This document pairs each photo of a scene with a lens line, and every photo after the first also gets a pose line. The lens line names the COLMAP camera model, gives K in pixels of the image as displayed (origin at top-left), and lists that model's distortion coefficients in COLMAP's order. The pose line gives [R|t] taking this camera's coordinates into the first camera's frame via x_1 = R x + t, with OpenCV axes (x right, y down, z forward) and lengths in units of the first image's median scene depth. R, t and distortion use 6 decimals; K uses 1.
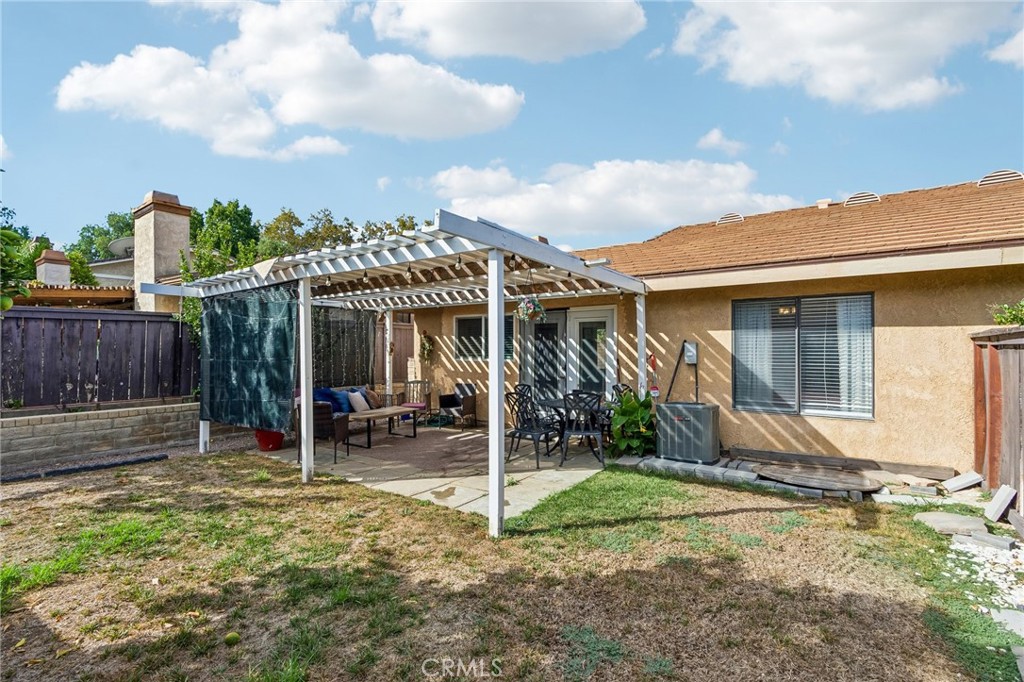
lens RADIAL K [[480.7, 0, 514.9], [0, 480.7, 346.3], [0, 0, 1]] dist [0.003719, -0.001023]
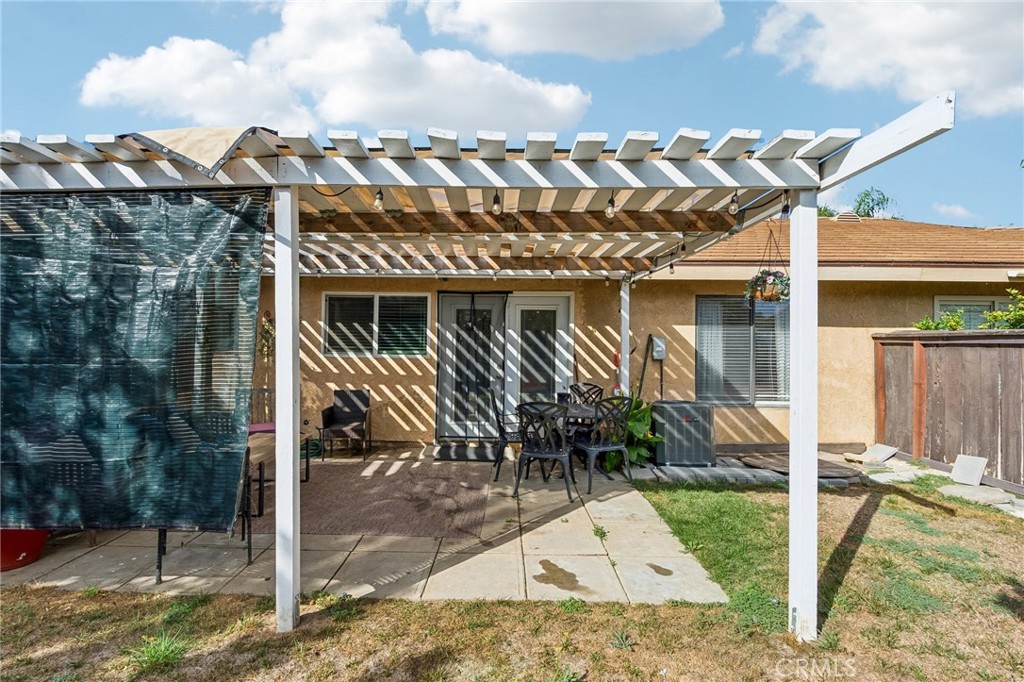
lens RADIAL K [[480.7, 0, 511.3], [0, 480.7, 341.0], [0, 0, 1]] dist [0.003719, -0.001023]
pose [[0.819829, 0.009829, 0.572524, -0.442274], [-0.014398, 0.999890, 0.003452, 0.000972], [-0.572427, -0.011073, 0.819881, 0.422748]]
